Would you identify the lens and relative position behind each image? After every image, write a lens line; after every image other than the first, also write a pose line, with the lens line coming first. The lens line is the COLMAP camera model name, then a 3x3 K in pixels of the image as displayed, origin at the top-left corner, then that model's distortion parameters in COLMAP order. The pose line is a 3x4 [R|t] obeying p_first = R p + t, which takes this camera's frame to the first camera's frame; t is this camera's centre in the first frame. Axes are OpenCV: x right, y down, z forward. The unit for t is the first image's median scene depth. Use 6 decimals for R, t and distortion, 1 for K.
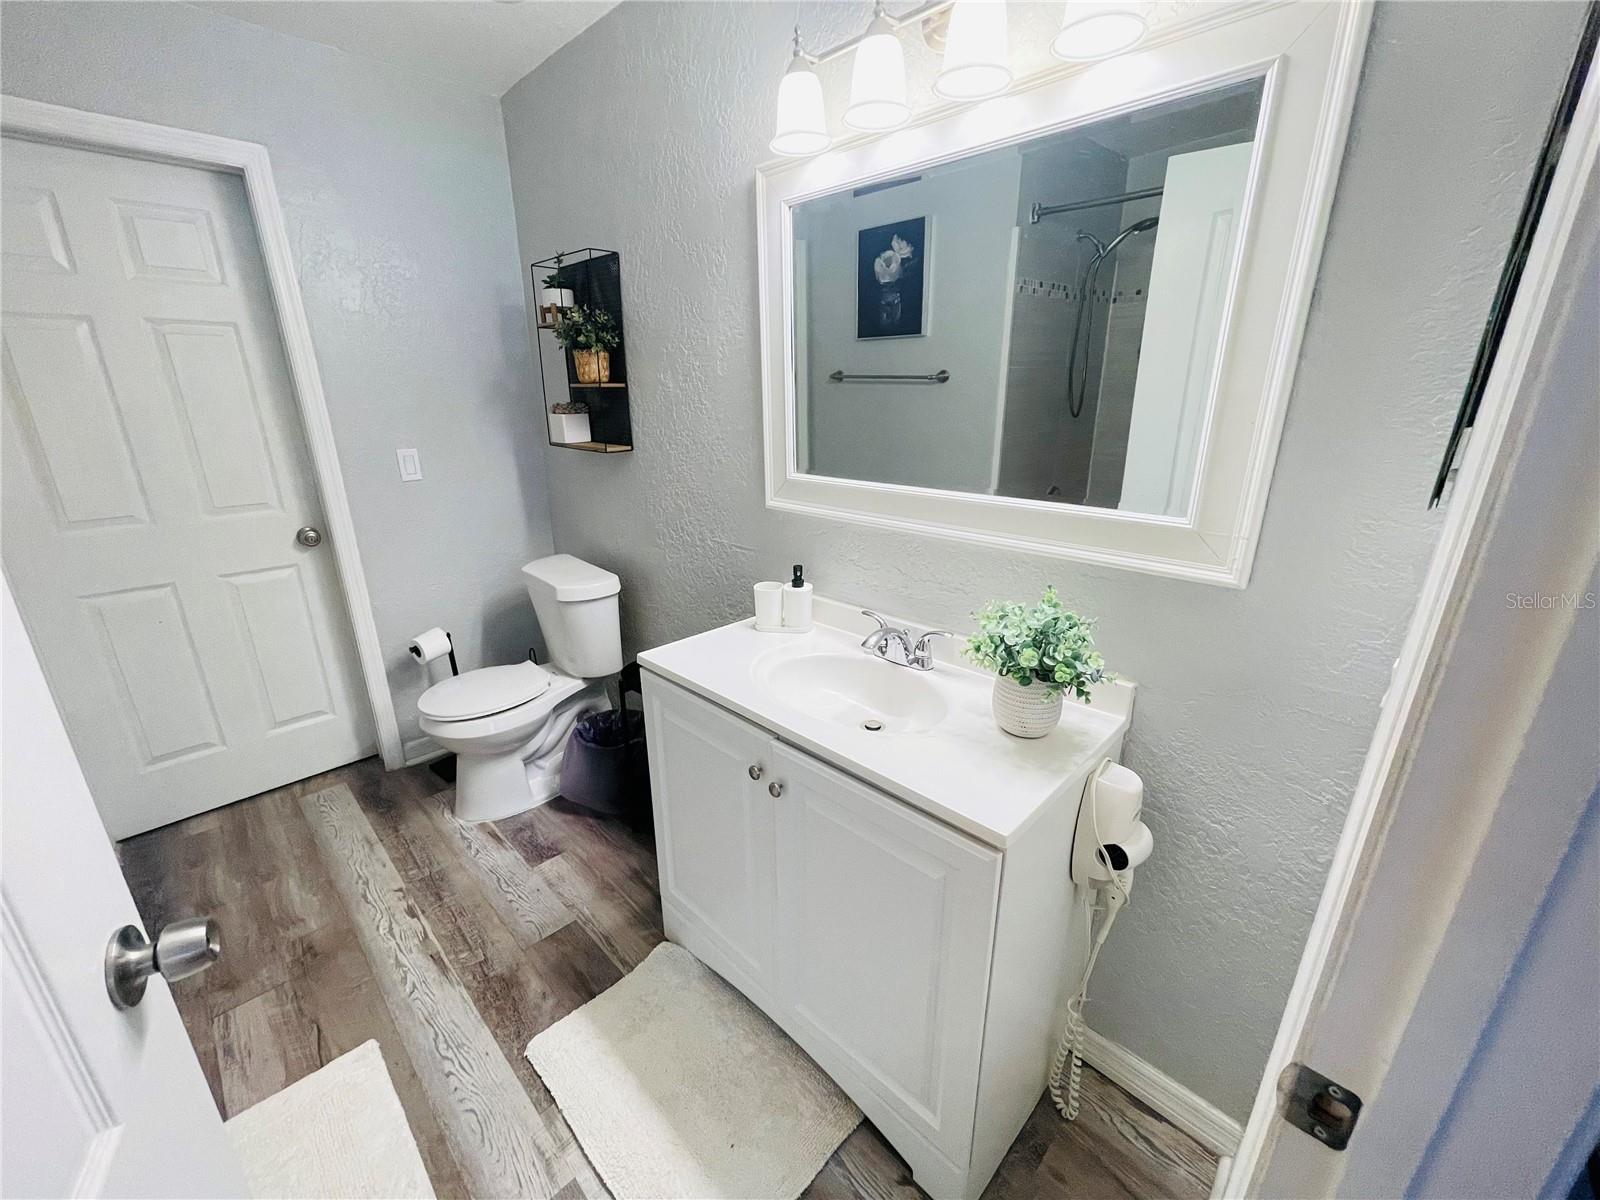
lens RADIAL K [[645.8, 0, 788.4], [0, 645.8, 602.3], [0, 0, 1]] dist [0.000225, -0.002232]
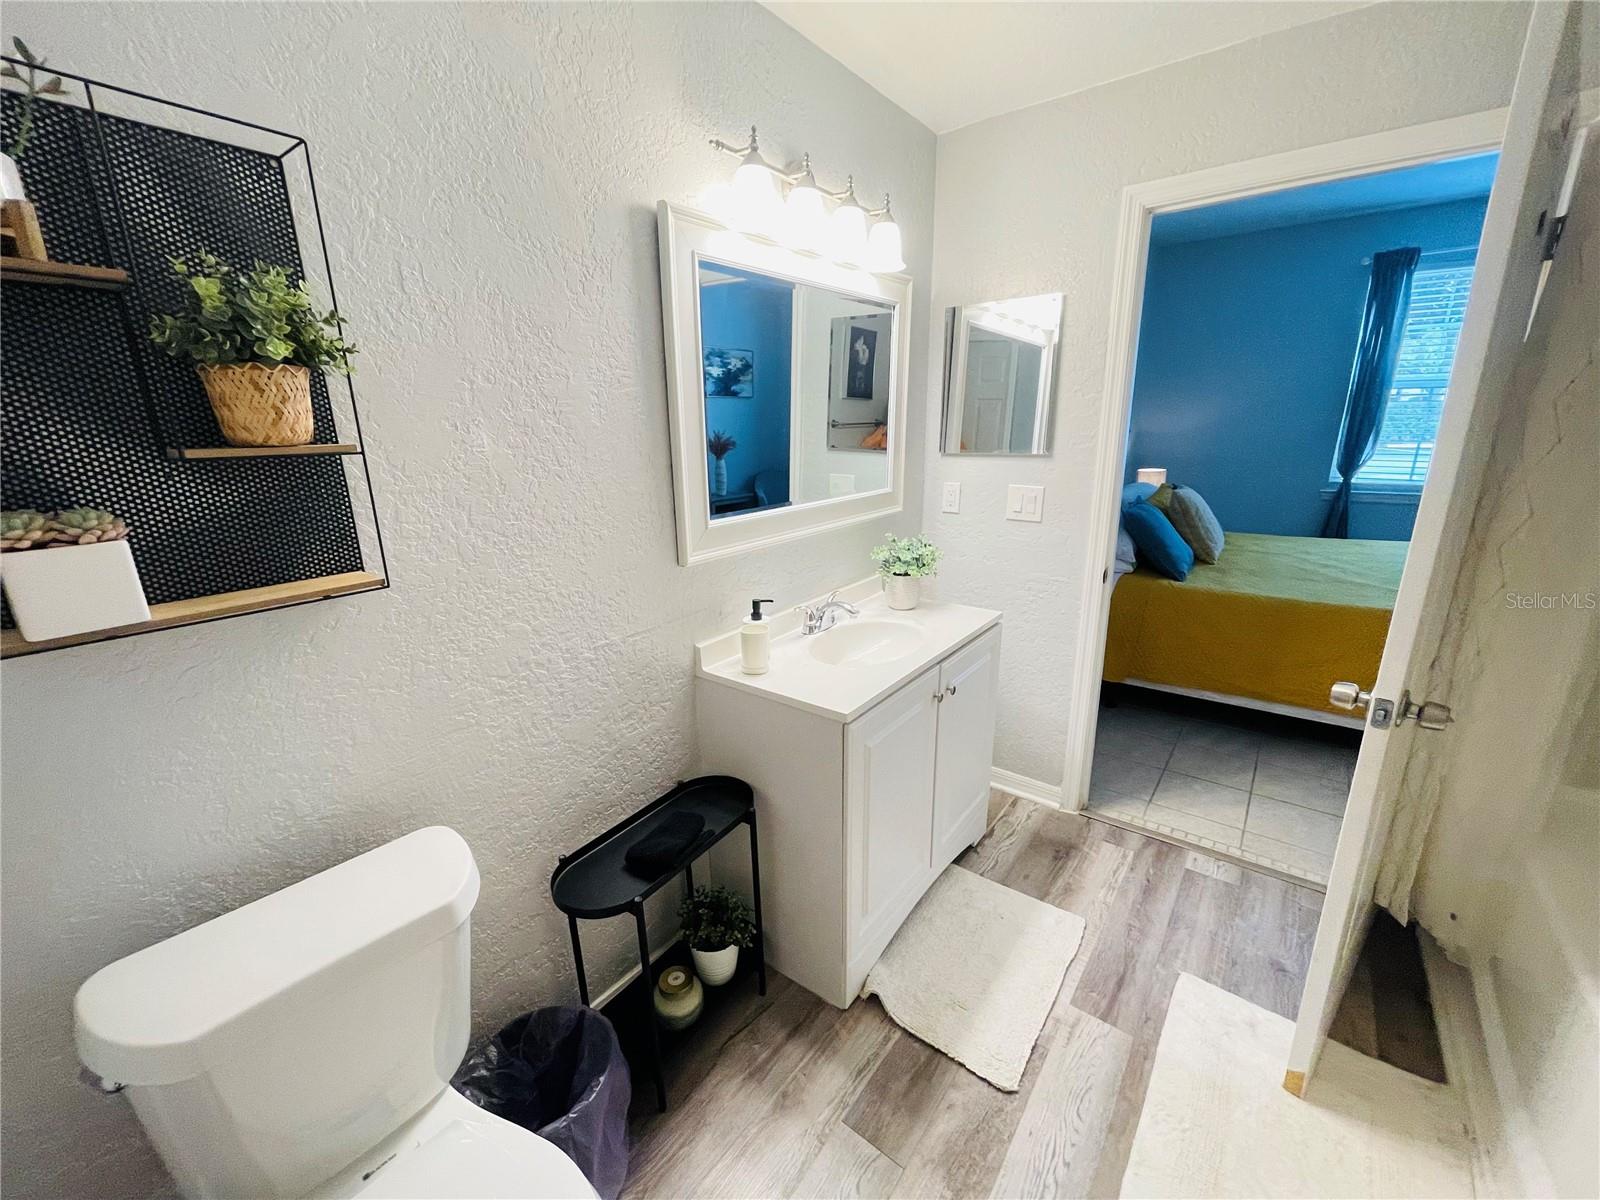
lens RADIAL K [[645.8, 0, 789.7], [0, 645.8, 599.0], [0, 0, 1]] dist [0.000225, -0.002232]
pose [[-0.124804, -0.259764, 0.957573, -0.922495], [0.328720, 0.899785, 0.286931, -0.314989], [-0.936145, 0.350584, -0.026907, 0.891014]]
